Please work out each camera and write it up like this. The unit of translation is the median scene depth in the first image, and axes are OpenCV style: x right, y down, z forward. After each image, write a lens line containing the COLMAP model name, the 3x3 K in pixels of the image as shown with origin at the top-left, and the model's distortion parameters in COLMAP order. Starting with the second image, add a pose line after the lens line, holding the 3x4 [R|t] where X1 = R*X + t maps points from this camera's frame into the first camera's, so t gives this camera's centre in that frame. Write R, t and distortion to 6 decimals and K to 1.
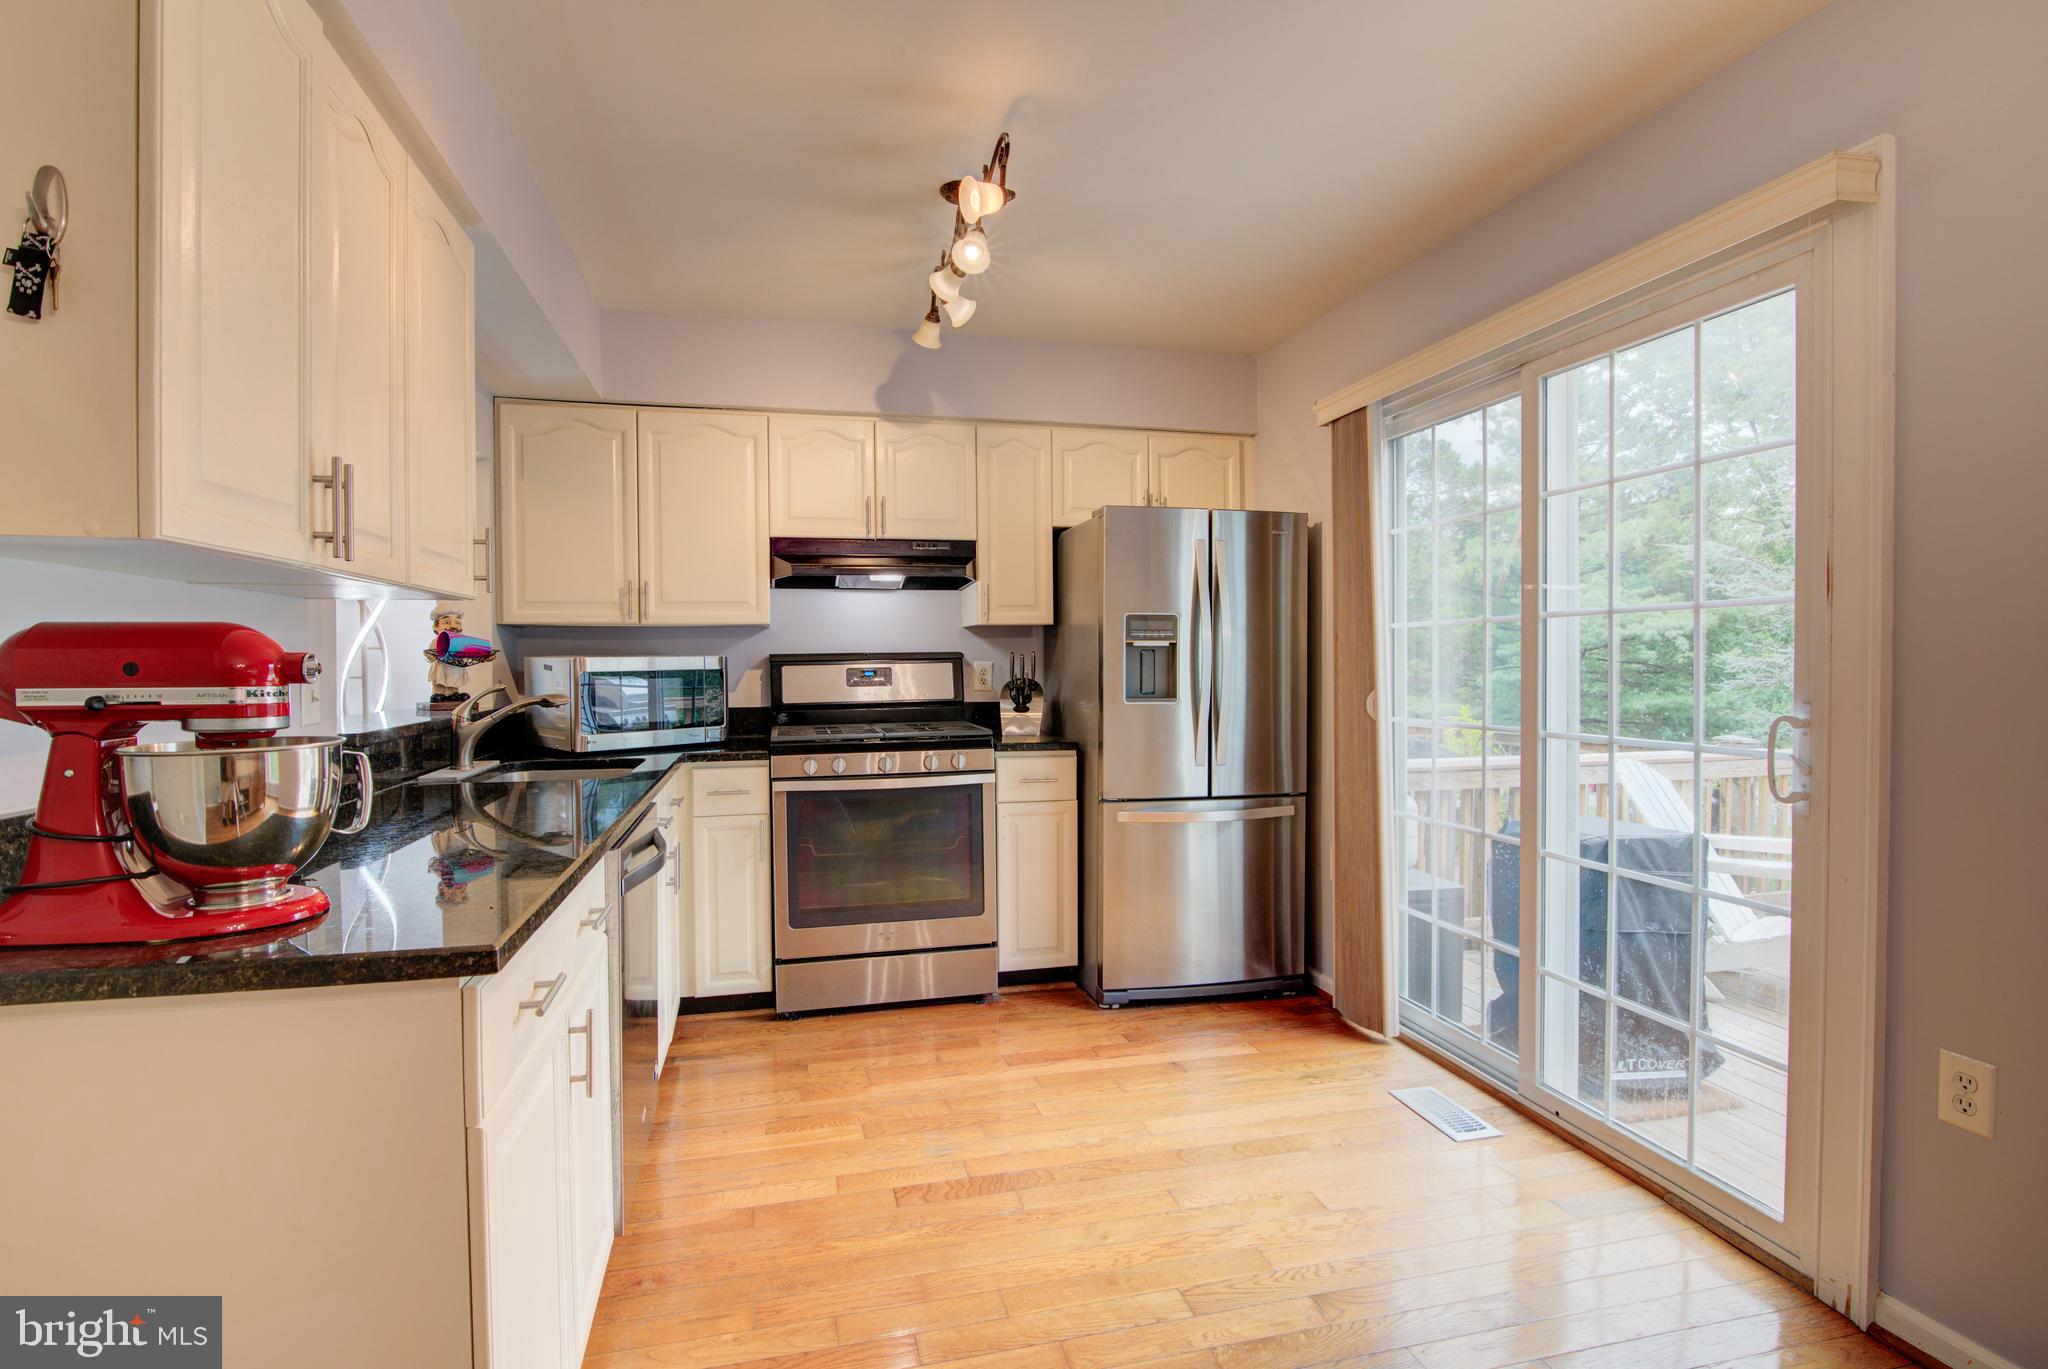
lens RADIAL K [[929.8, 0, 1019.9], [0, 929.8, 678.7], [0, 0, 1]] dist [-0.017520, 0.000672]
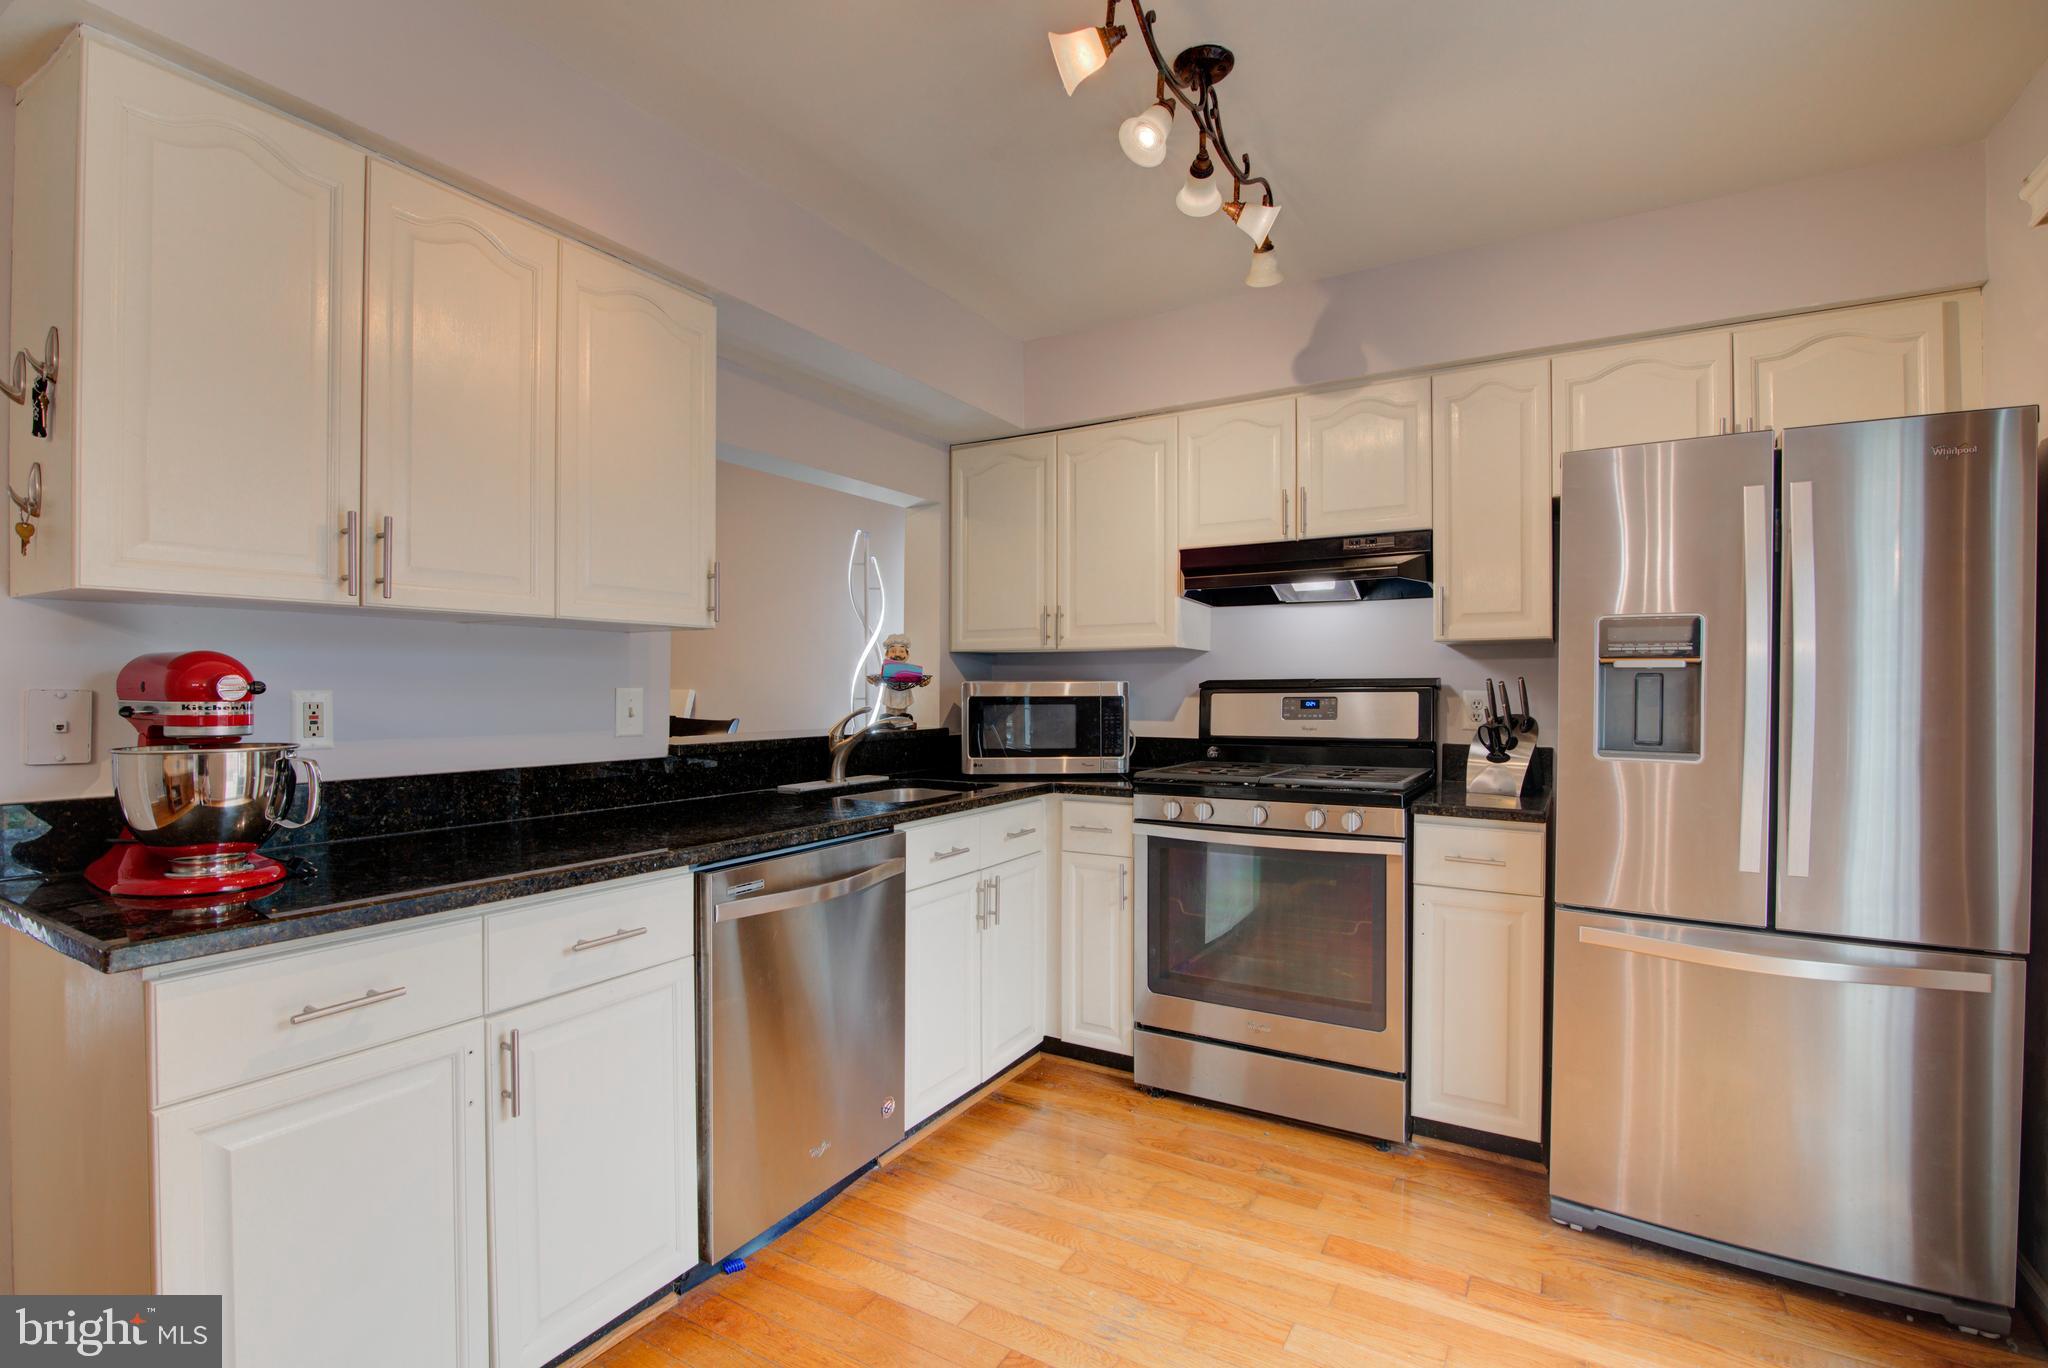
lens RADIAL K [[929.8, 0, 1054.5], [0, 929.8, 691.5], [0, 0, 1]] dist [-0.017520, 0.000672]
pose [[0.725946, 0.010116, -0.687677, 0.273965], [-0.020896, 0.999755, -0.007352, -0.006417], [0.687434, 0.019707, 0.725979, 0.279160]]
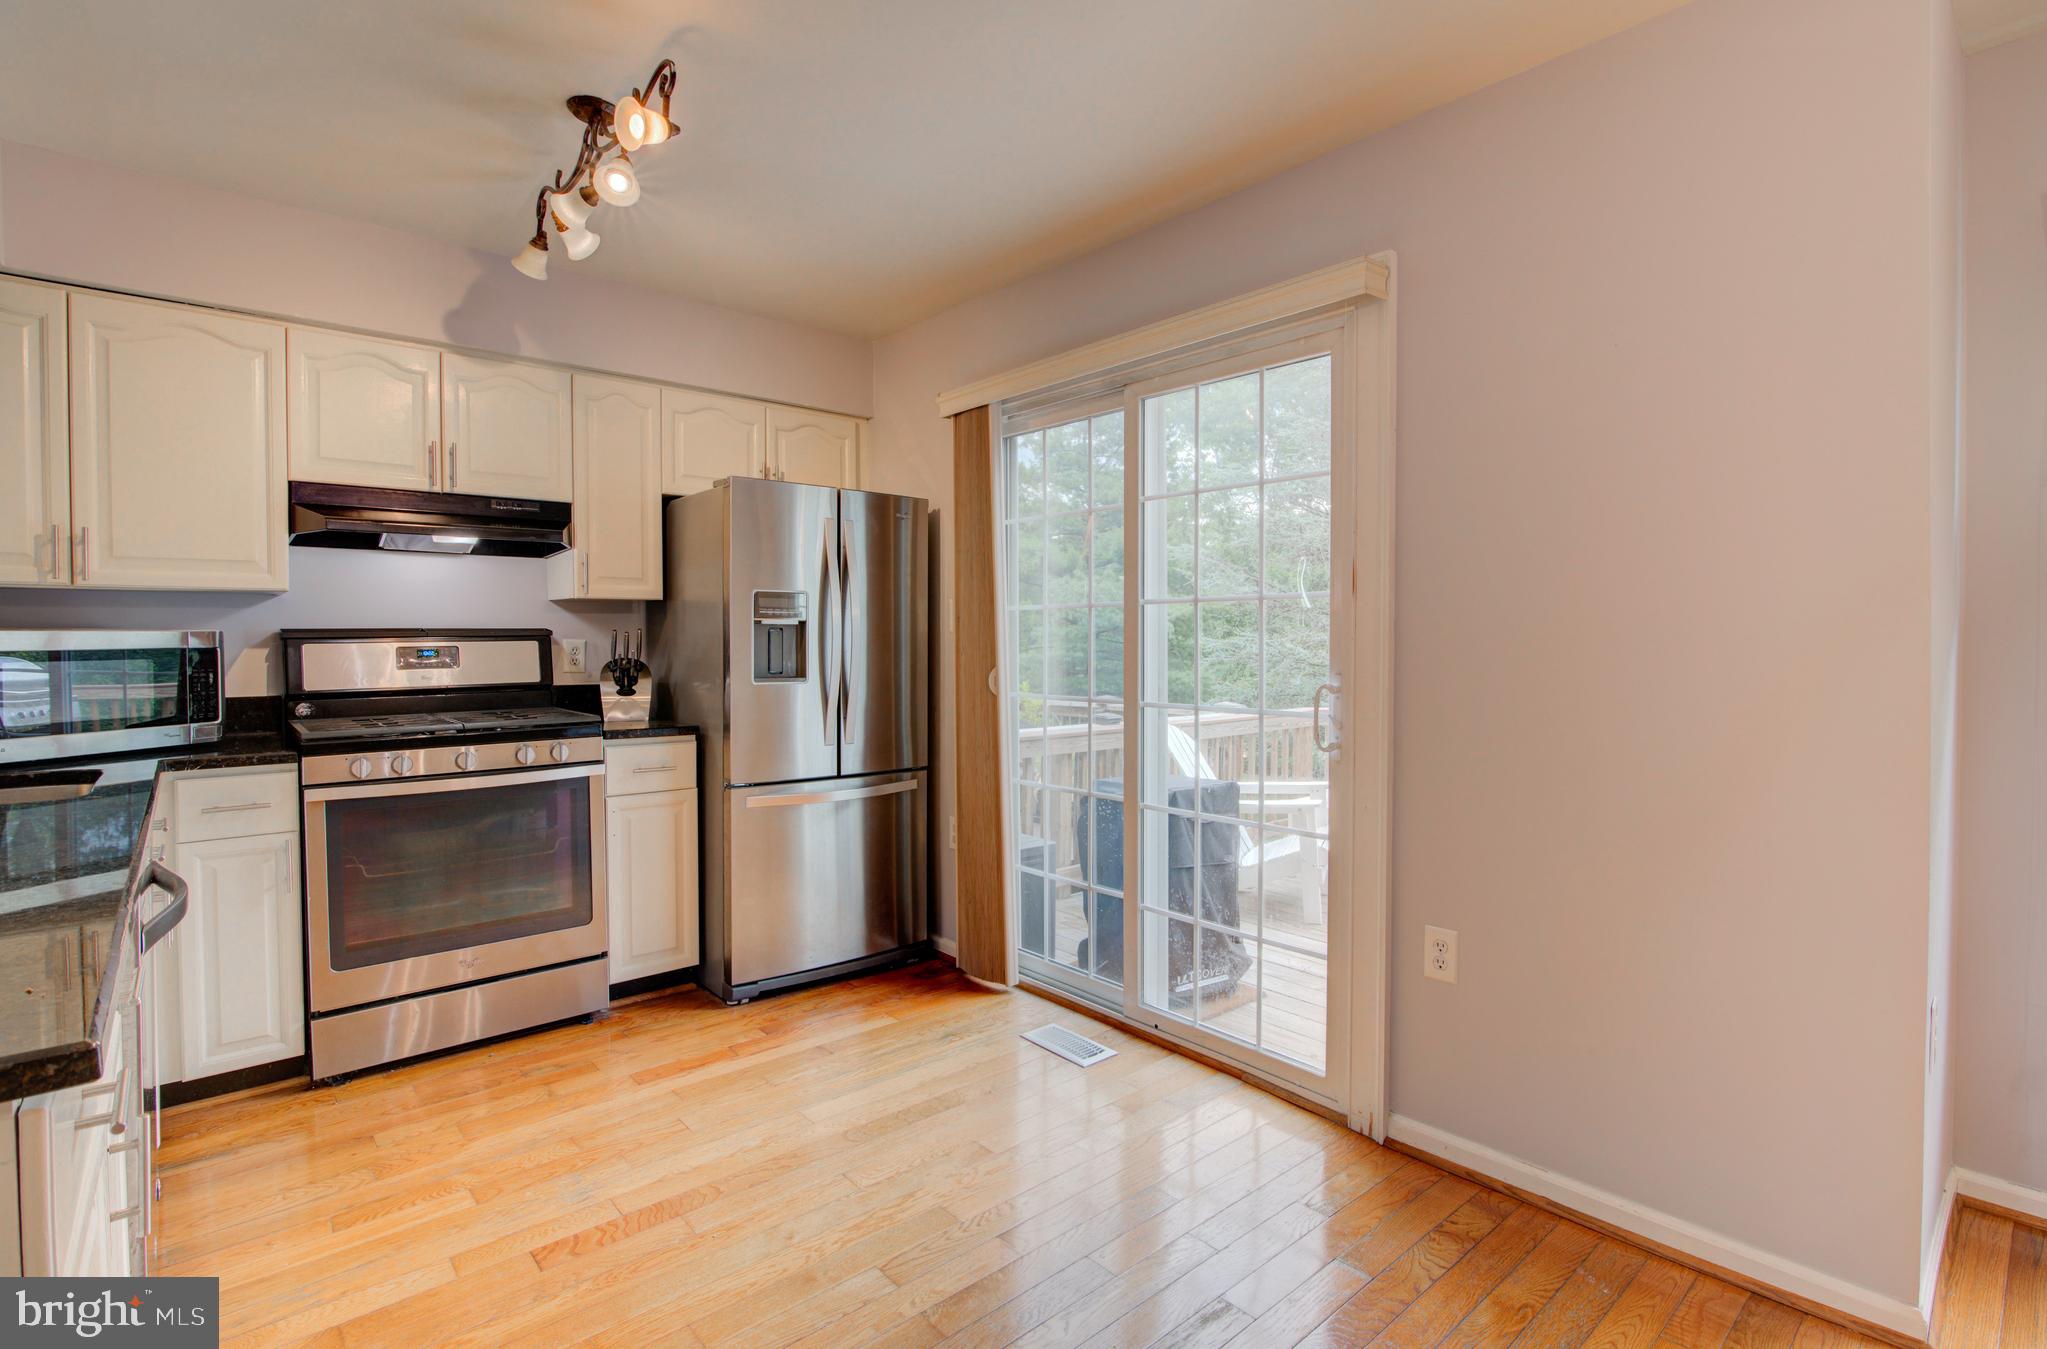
lens RADIAL K [[929.3, 0, 1029.9], [0, 929.3, 658.6], [0, 0, 1]] dist [-0.017520, 0.000672]
pose [[0.887137, -0.004205, 0.461488, -0.074504], [0.004056, 0.999991, 0.001314, 0.000517], [-0.461489, 0.000706, 0.887146, 0.018342]]
